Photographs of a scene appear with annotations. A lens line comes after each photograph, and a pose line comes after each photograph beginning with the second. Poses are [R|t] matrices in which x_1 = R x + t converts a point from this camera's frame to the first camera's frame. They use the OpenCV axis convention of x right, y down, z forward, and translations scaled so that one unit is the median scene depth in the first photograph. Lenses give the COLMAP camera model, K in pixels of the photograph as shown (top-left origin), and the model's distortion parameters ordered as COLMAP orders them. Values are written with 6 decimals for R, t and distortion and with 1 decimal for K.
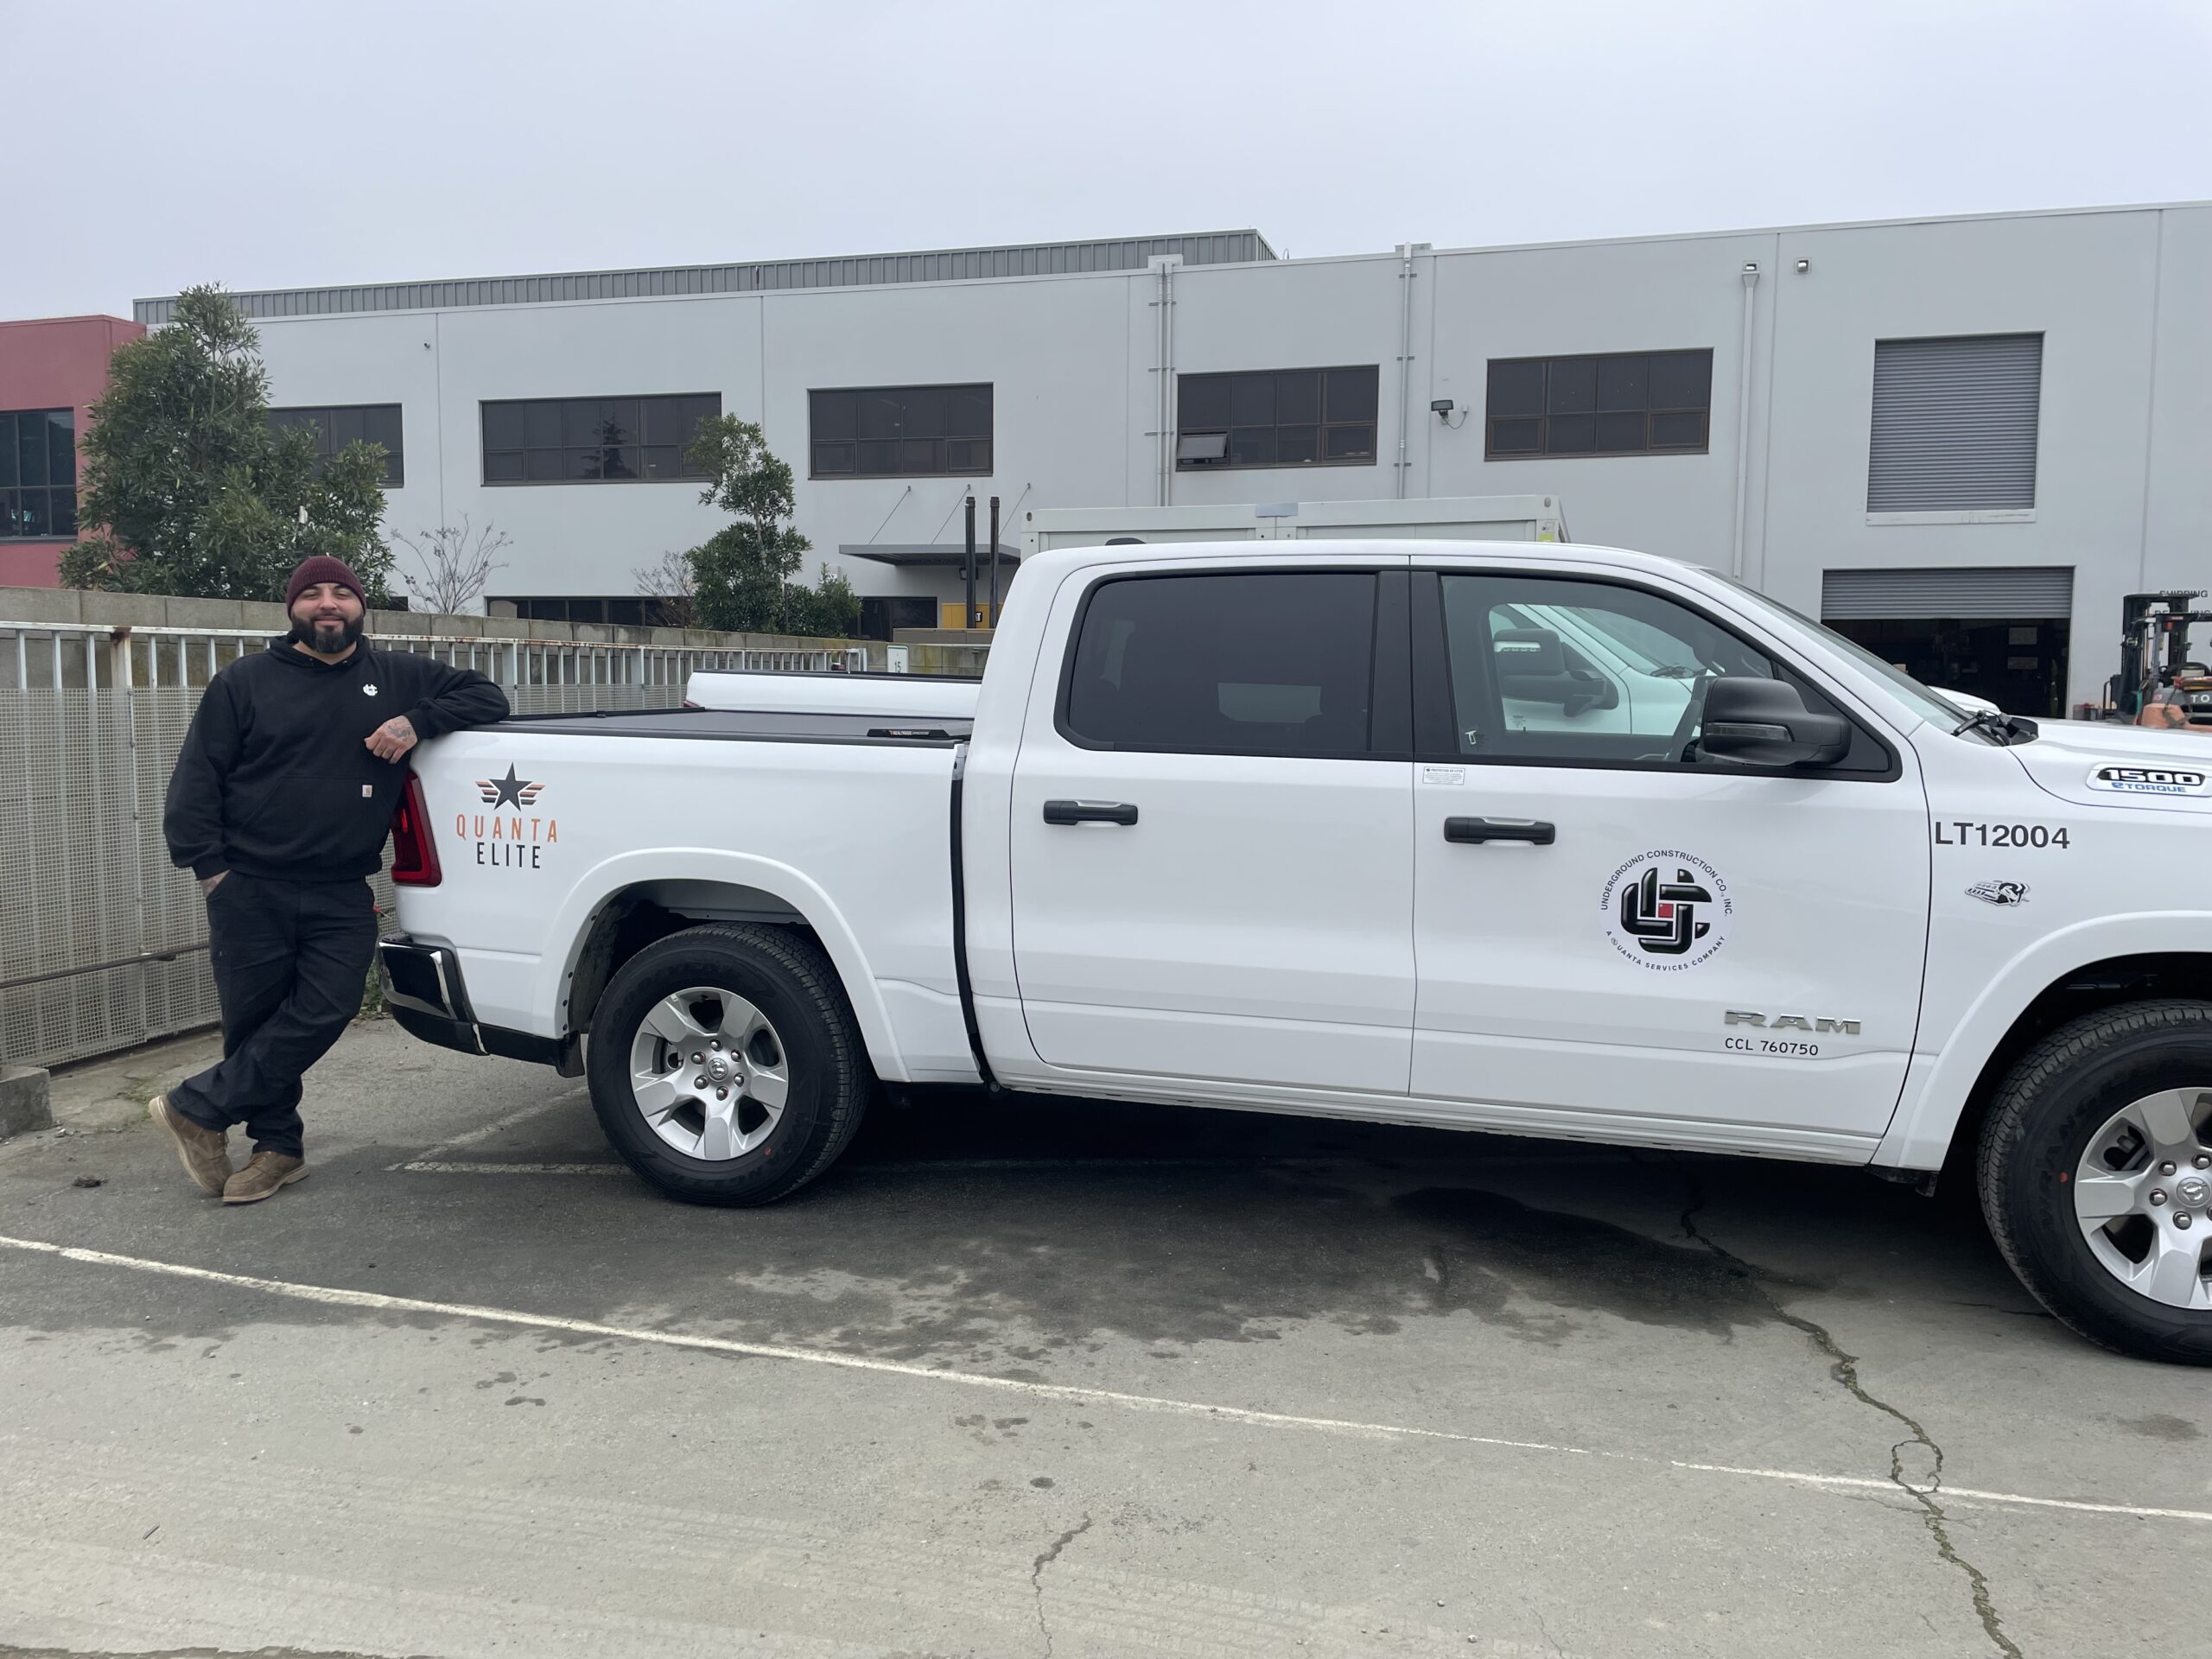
lens RADIAL K [[1673.3, 0, 1097.2], [0, 1673.3, 832.3], [0, 0, 1]] dist [0.086321, -0.105852]
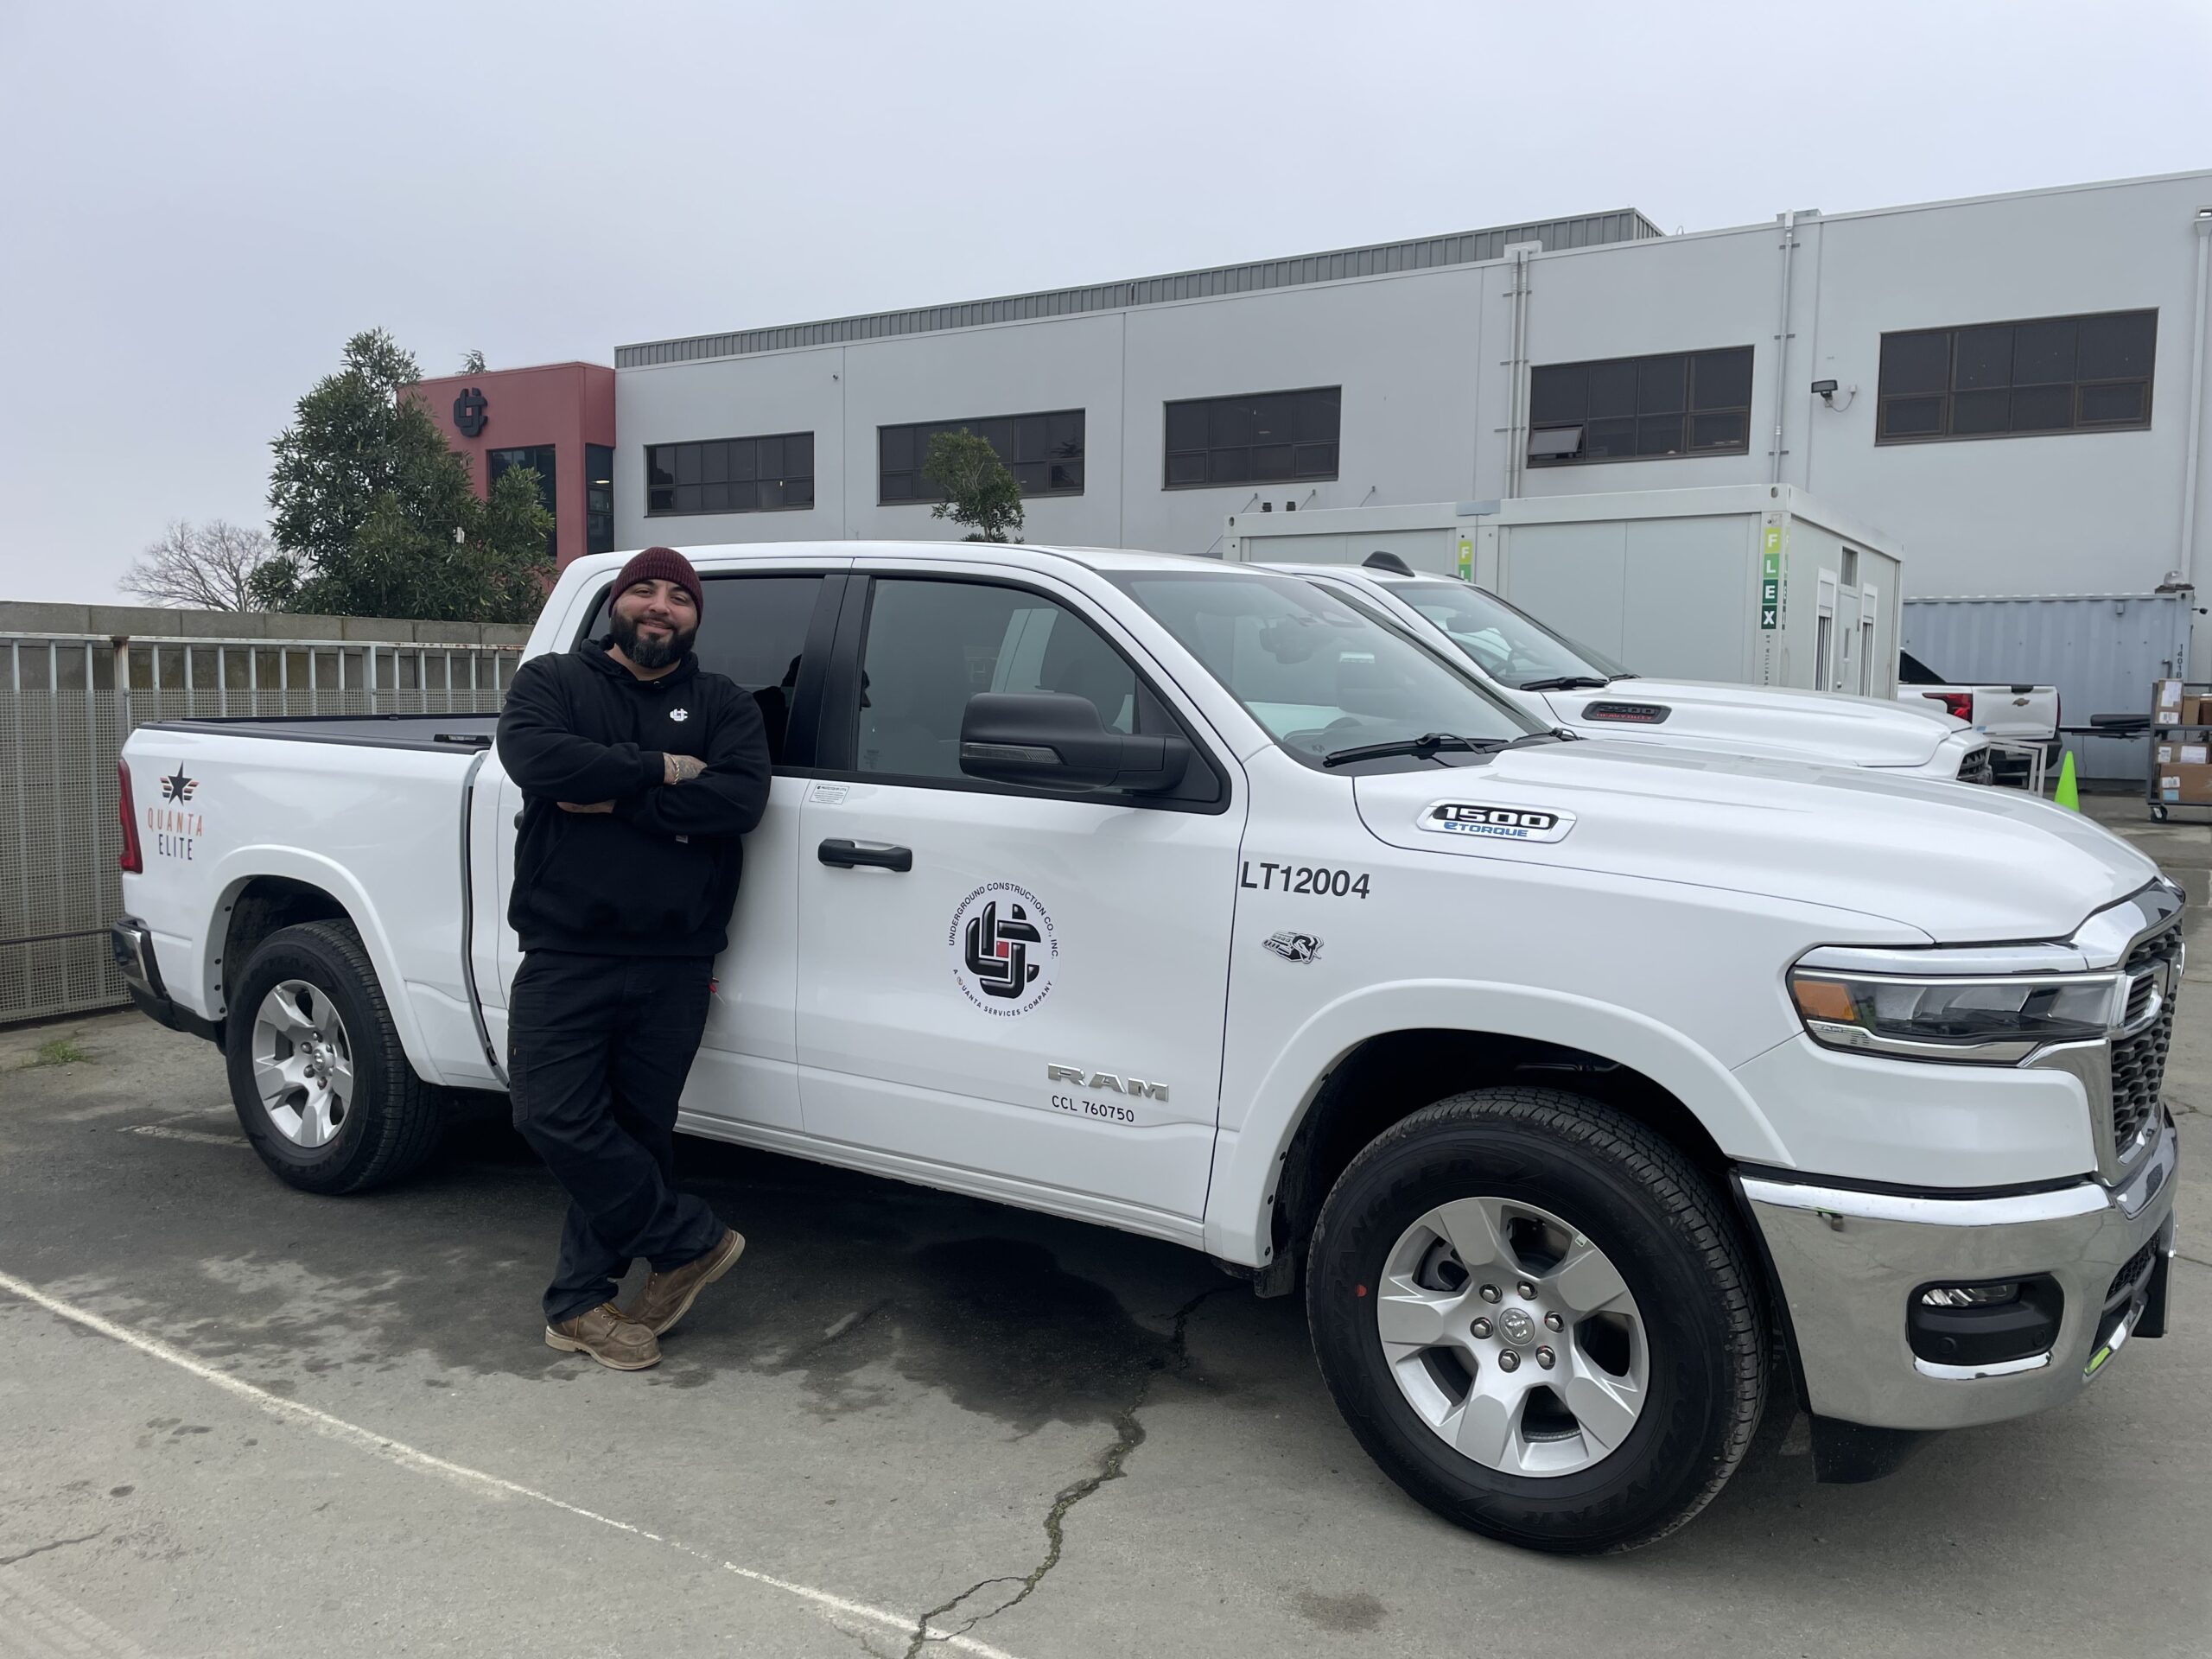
lens RADIAL K [[1673.3, 0, 1111.5], [0, 1673.3, 823.0], [0, 0, 1]] dist [0.086321, -0.105852]
pose [[0.959458, 0.029135, -0.280341, 0.594558], [-0.031787, 0.999483, -0.004916, -0.017317], [0.280053, 0.013628, 0.959888, 0.145051]]
